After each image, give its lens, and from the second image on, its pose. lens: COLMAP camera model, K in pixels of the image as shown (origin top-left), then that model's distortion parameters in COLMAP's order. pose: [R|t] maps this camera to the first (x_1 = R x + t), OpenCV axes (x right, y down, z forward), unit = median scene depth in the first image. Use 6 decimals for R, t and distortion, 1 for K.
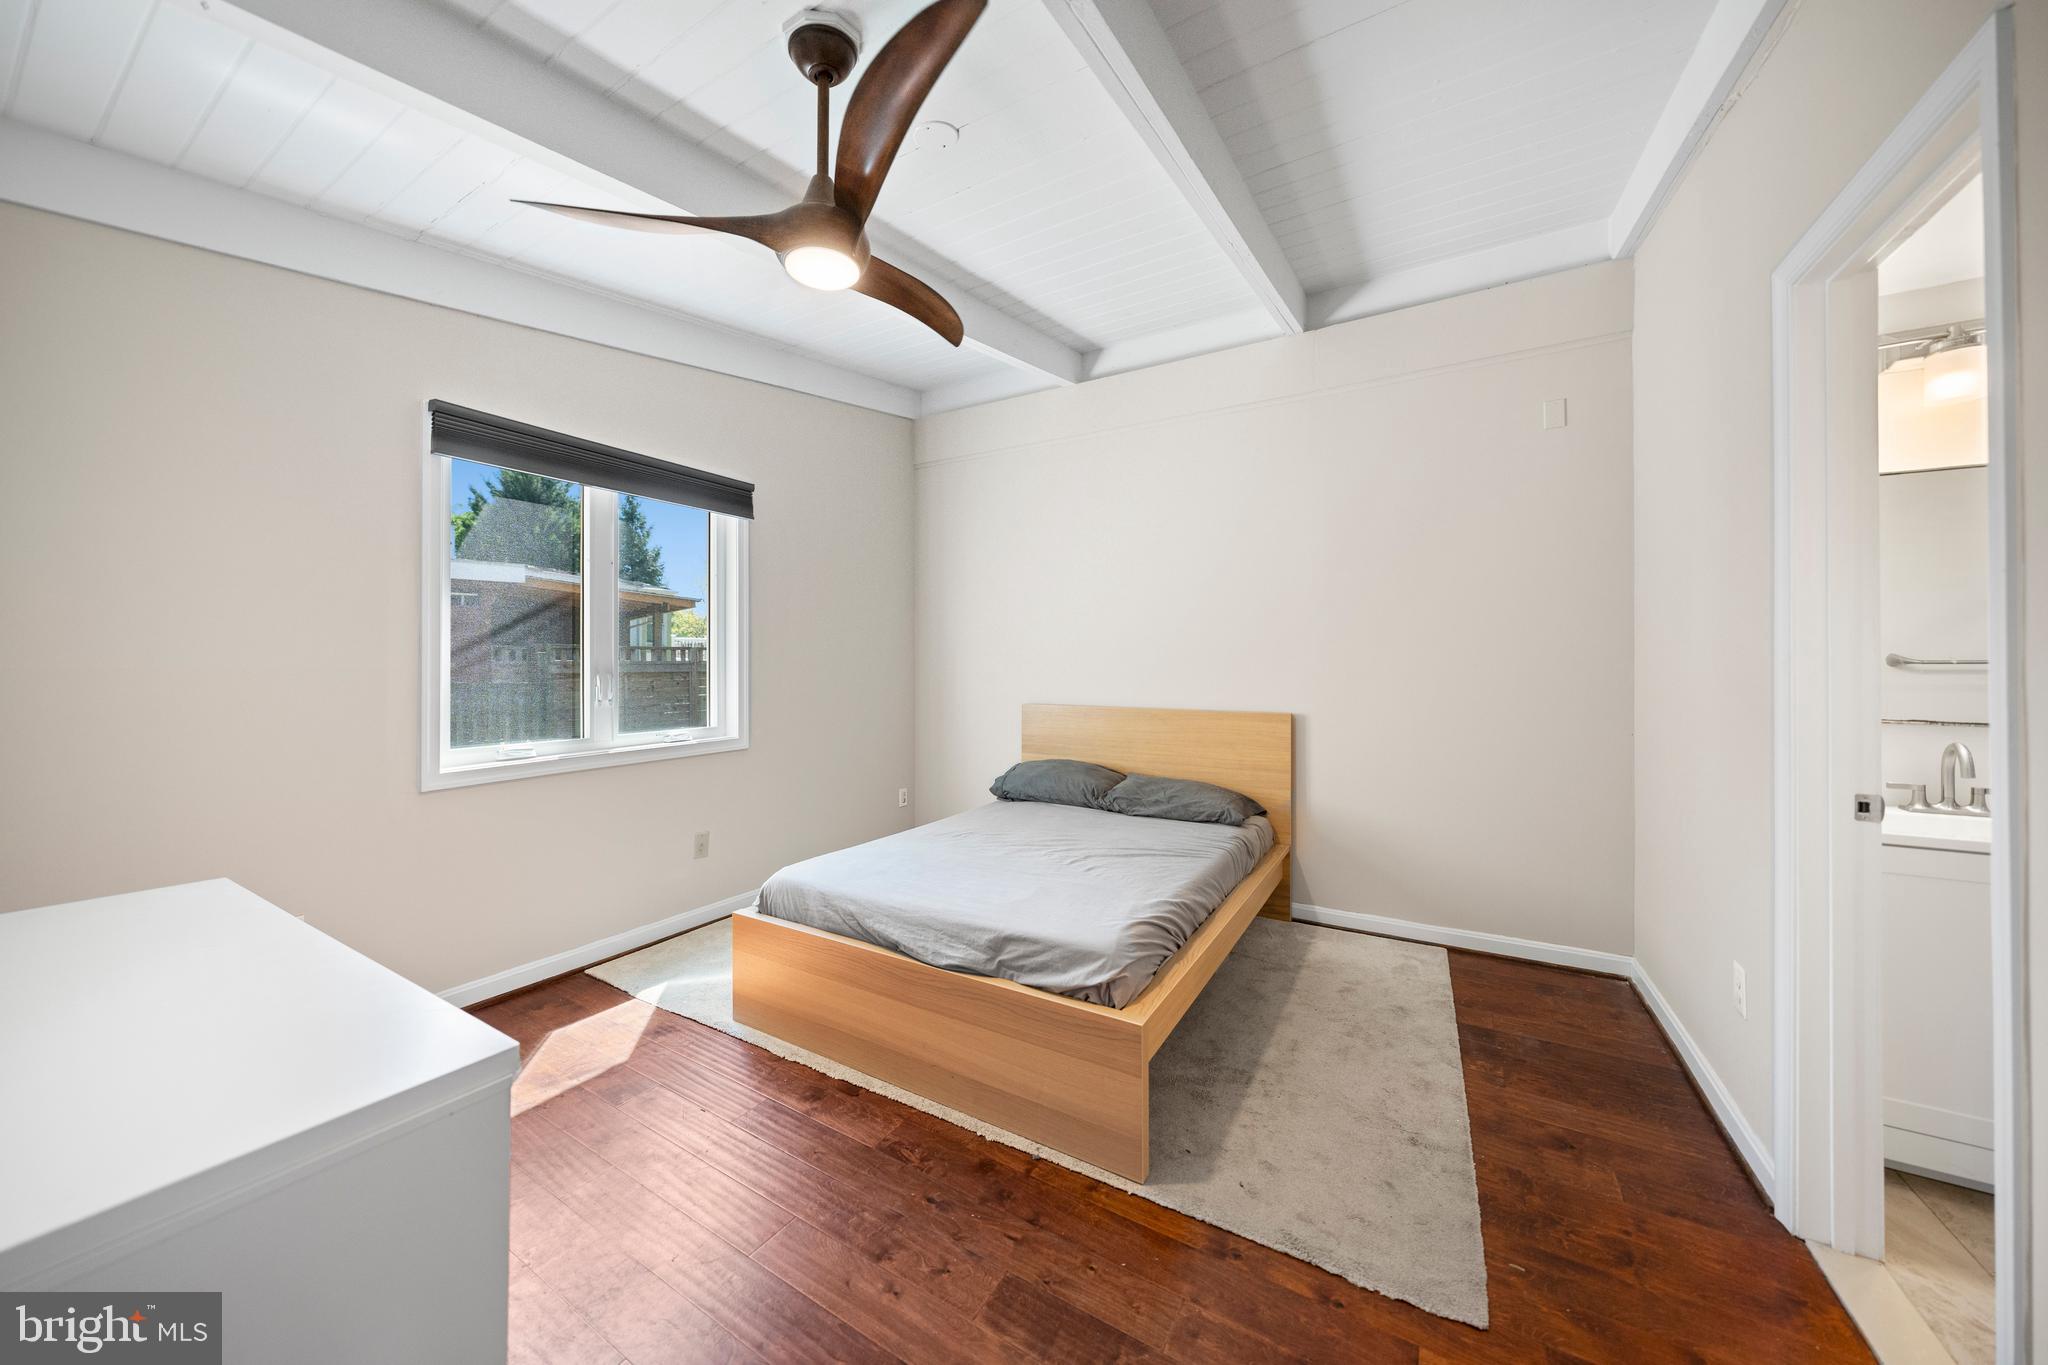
lens RADIAL K [[698.1, 0, 1020.5], [0, 698.1, 674.2], [0, 0, 1]] dist [-0.002446, -0.000476]
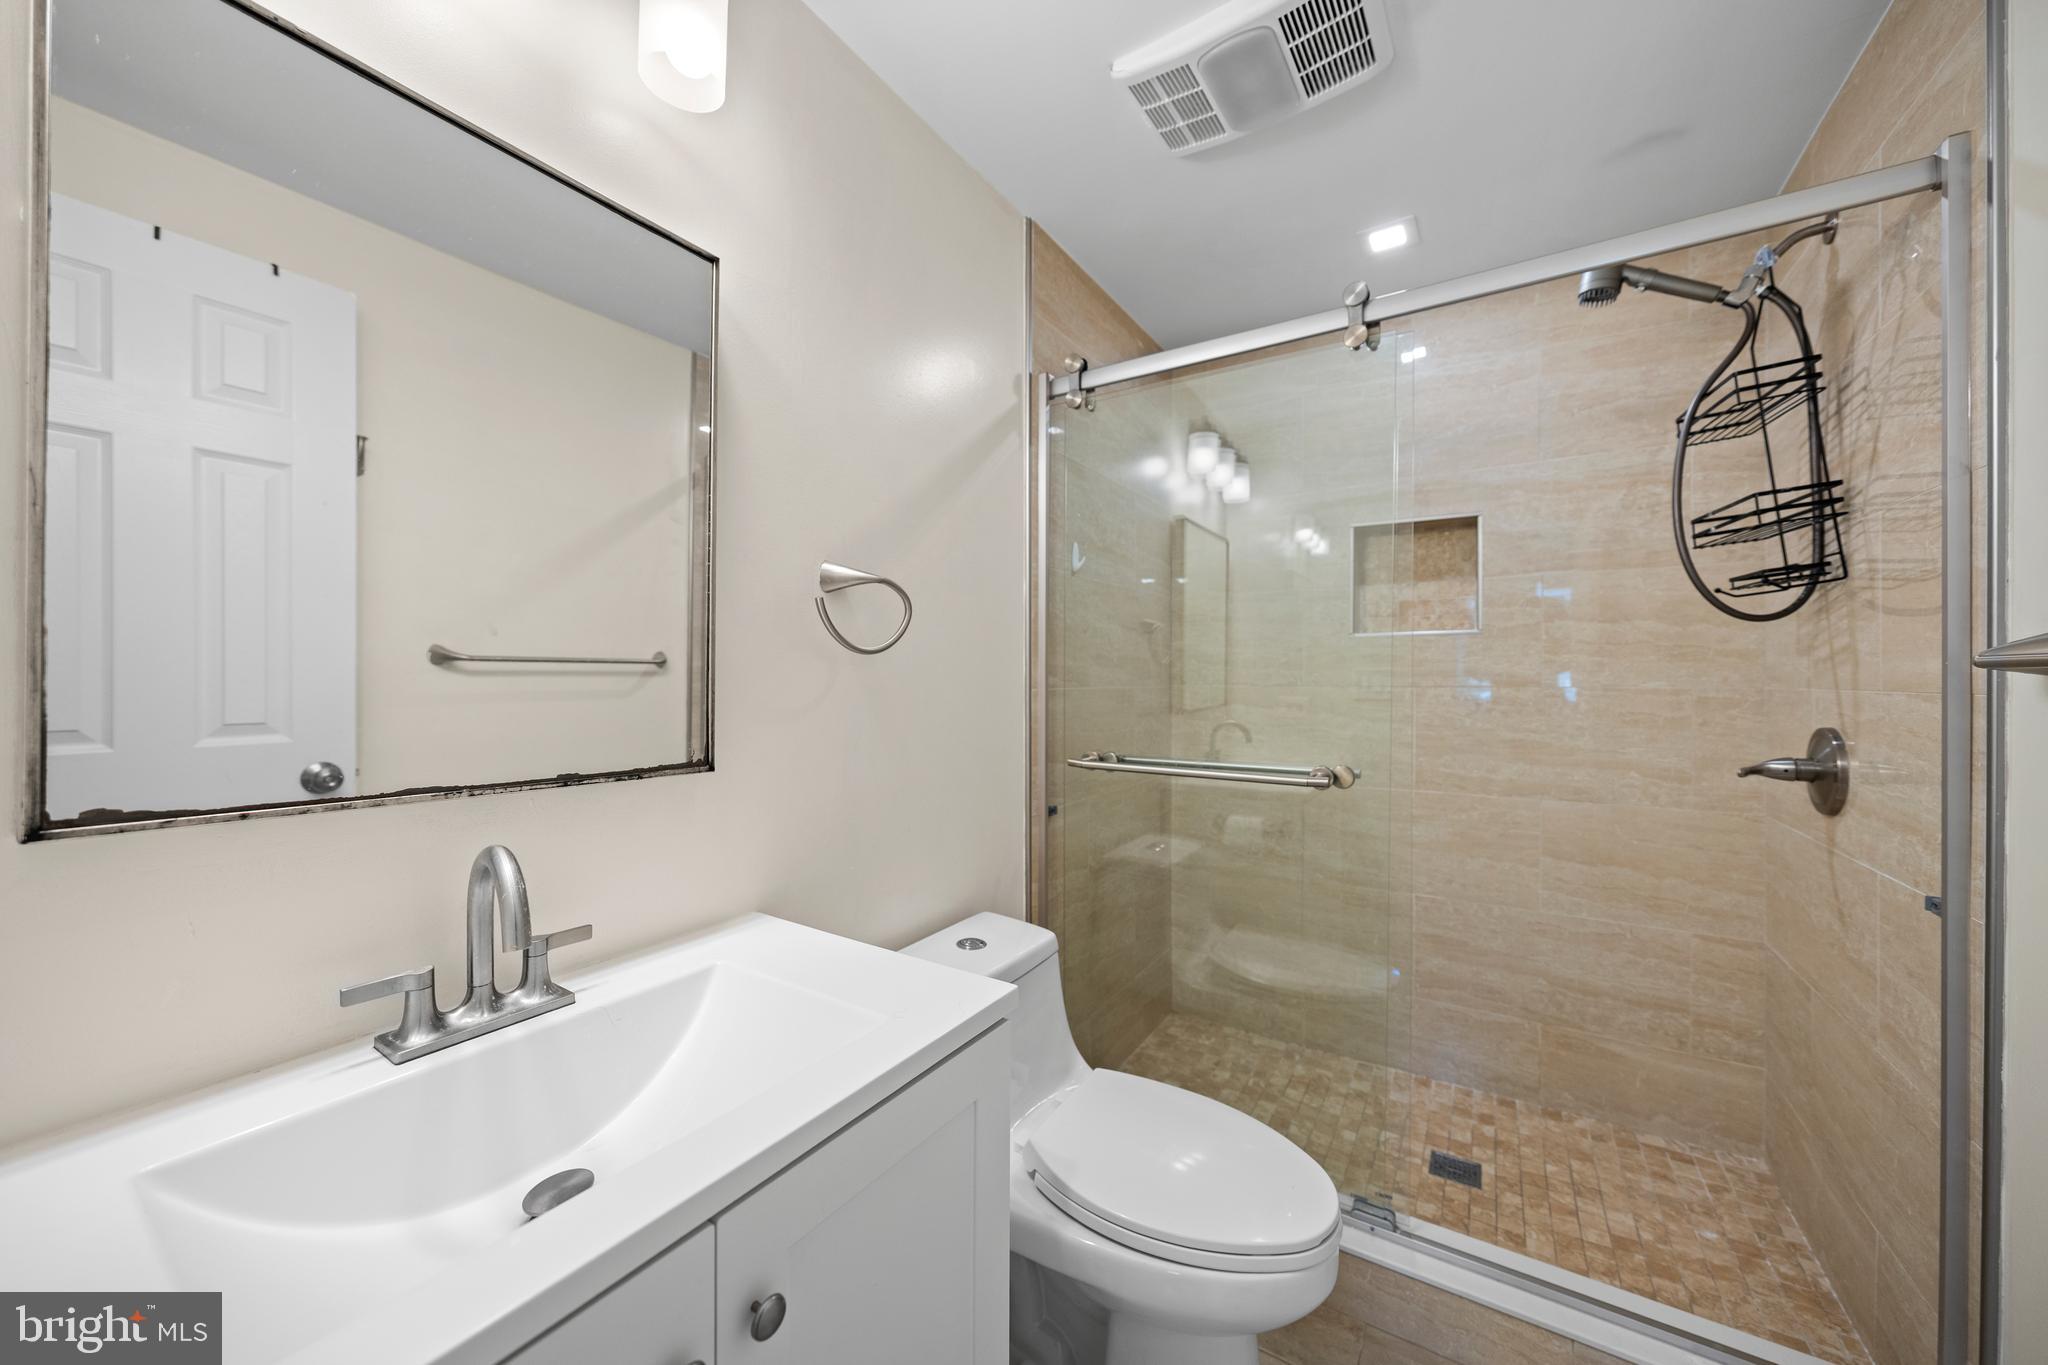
lens RADIAL K [[745.2, 0, 1020.4], [0, 745.2, 680.7], [0, 0, 1]] dist [-0.001536, -0.000056]
pose [[0.042467, -0.004725, 0.999087, 0.928376], [0.006746, 0.999967, 0.004443, 0.007579], [-0.999075, 0.006552, 0.042497, 0.675093]]
